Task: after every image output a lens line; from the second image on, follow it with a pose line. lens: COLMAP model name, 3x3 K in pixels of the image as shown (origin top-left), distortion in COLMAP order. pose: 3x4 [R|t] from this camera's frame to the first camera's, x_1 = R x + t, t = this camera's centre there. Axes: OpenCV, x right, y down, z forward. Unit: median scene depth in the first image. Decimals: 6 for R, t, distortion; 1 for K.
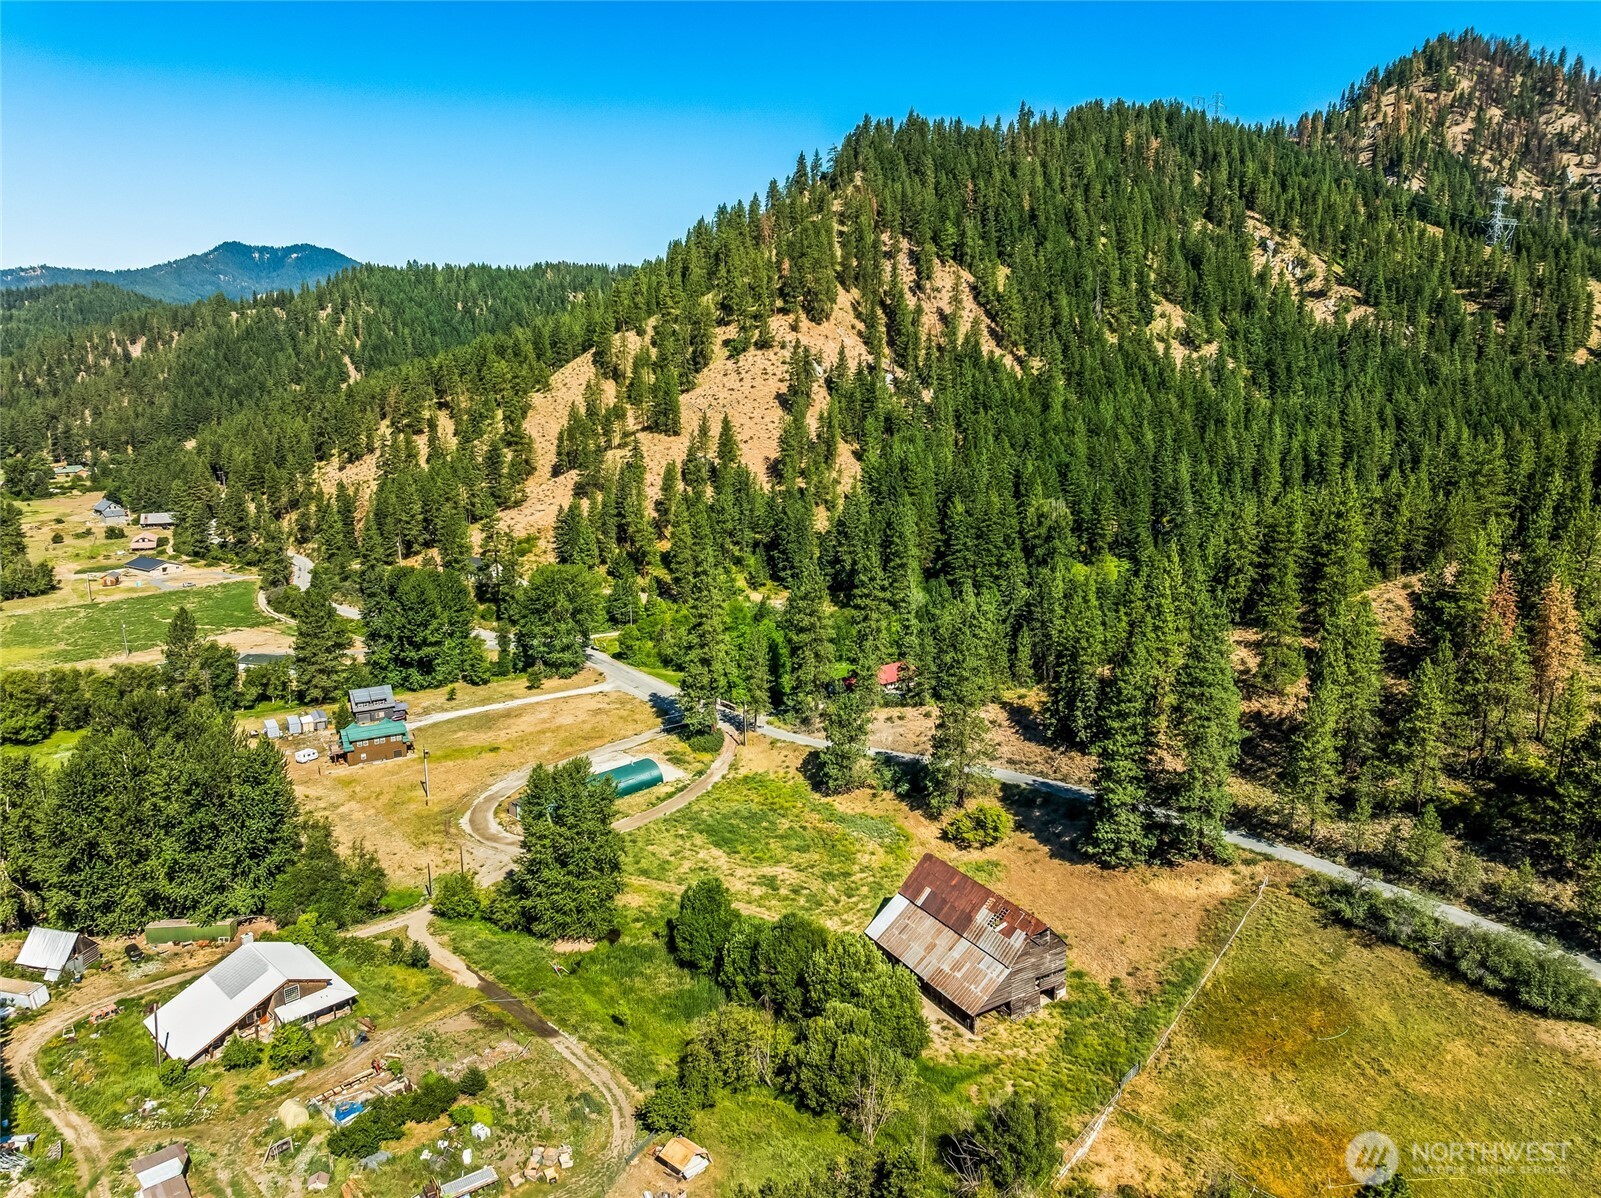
lens RADIAL K [[1120.8, 0, 806.6], [0, 1120.8, 602.2], [0, 0, 1]] dist [-0.033576, 0.018553]
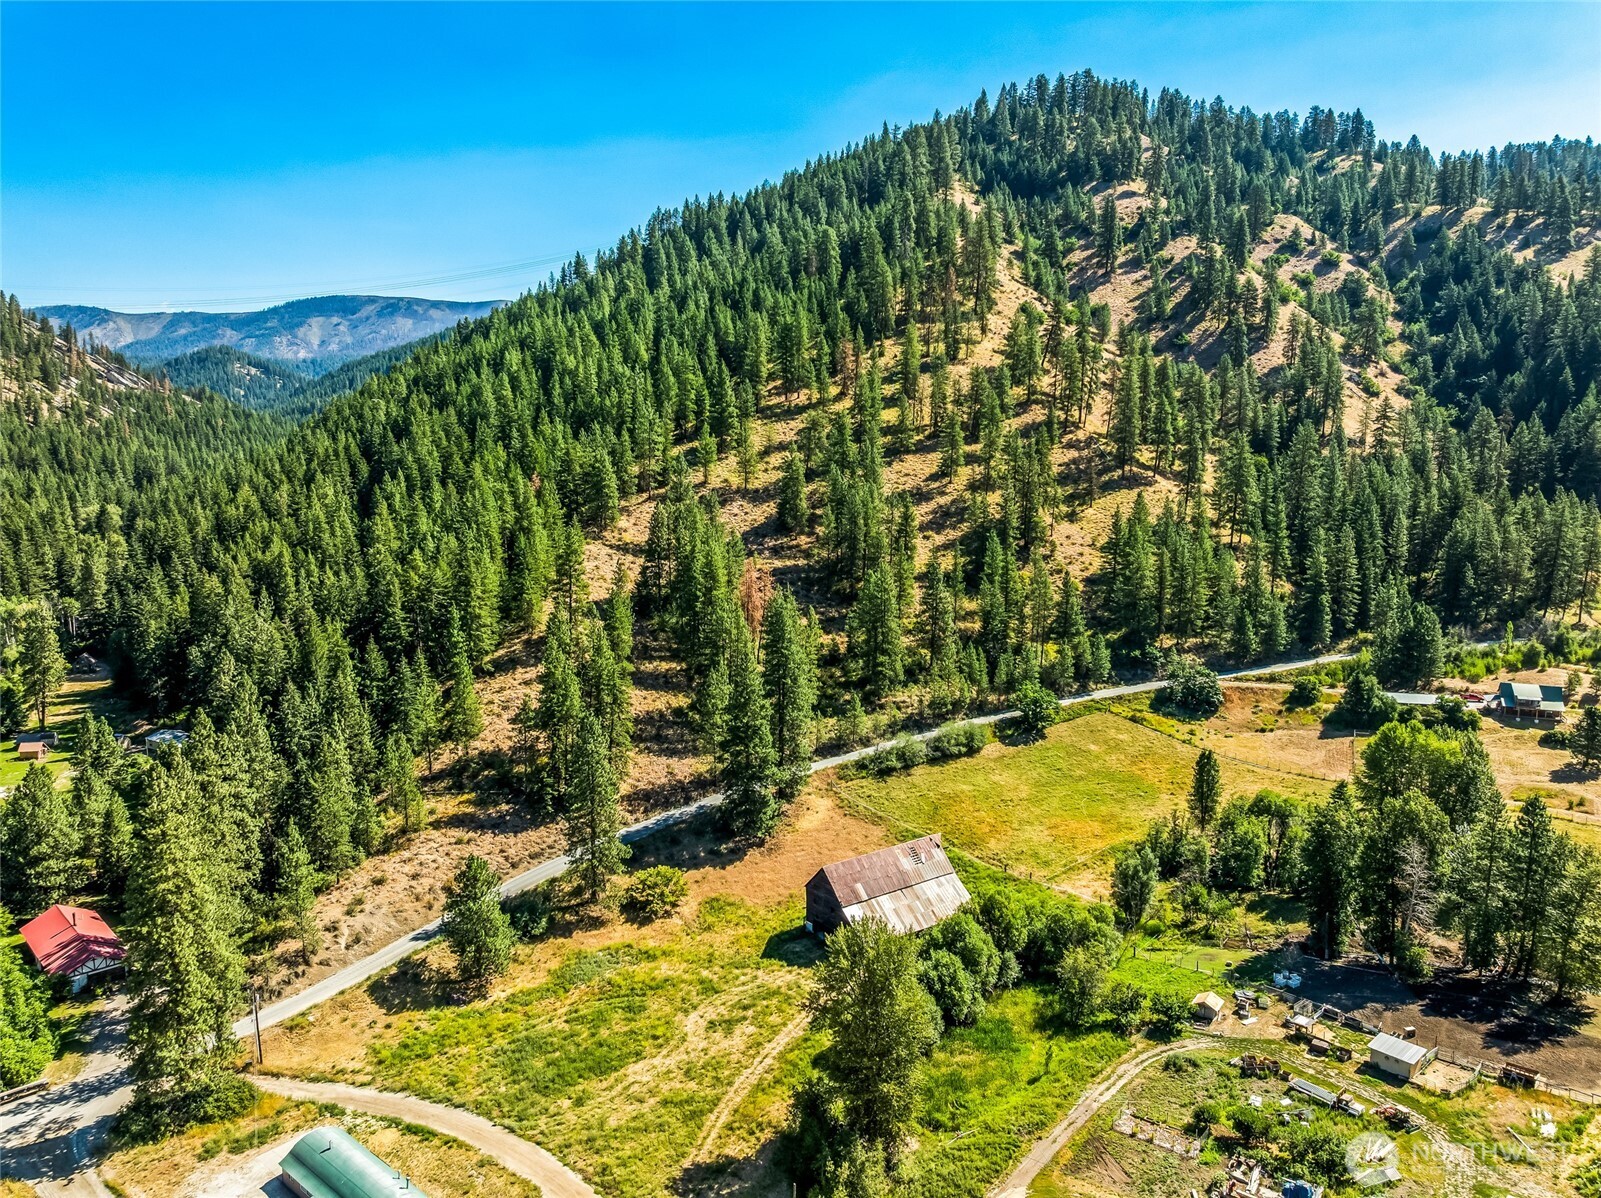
lens RADIAL K [[1120.8, 0, 807.1], [0, 1120.8, 602.2], [0, 0, 1]] dist [-0.033576, 0.018553]
pose [[-0.095226, -0.146405, 0.984631, -0.287752], [0.218858, 0.961845, 0.164183, -0.065101], [-0.971099, 0.231128, -0.059550, 0.312920]]
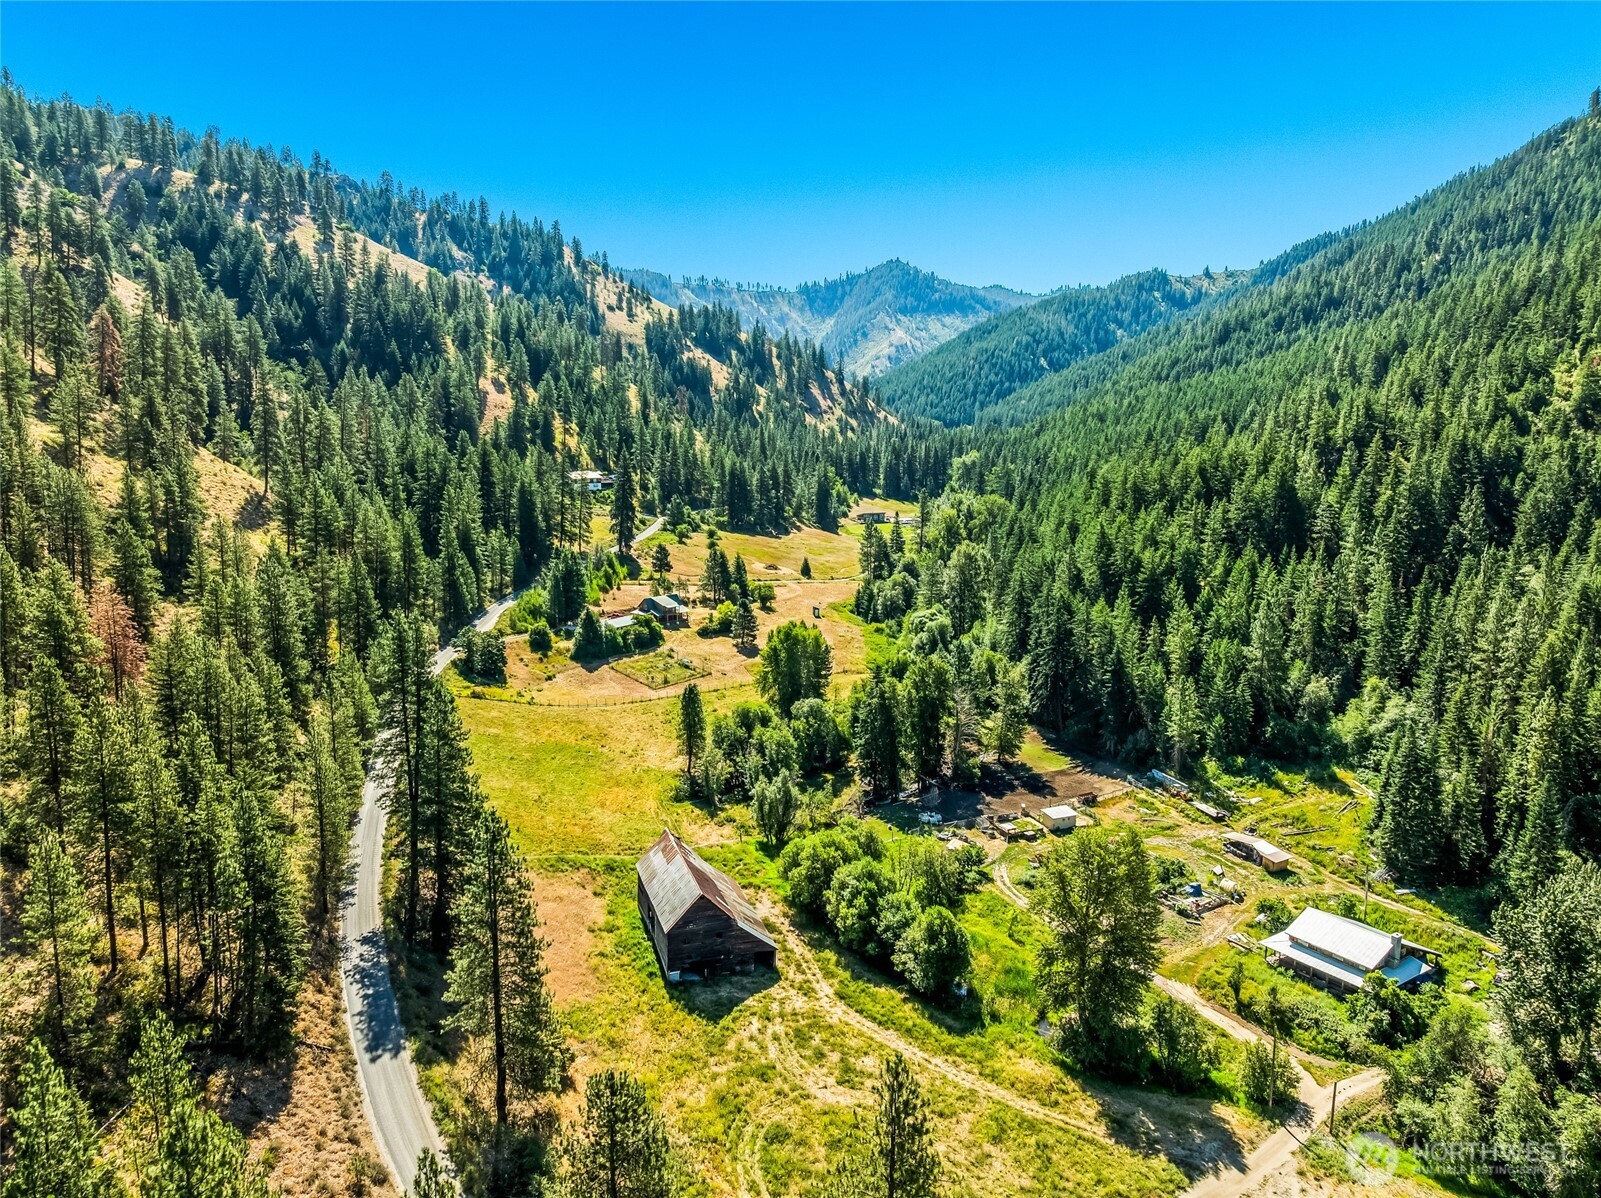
lens RADIAL K [[1120.8, 0, 807.9], [0, 1120.8, 598.3], [0, 0, 1]] dist [-0.033576, 0.018553]
pose [[-0.974013, -0.045219, 0.221931, -0.053018], [0.041065, 0.928369, 0.369384, -0.105839], [-0.222737, 0.368899, -0.902387, 0.530339]]
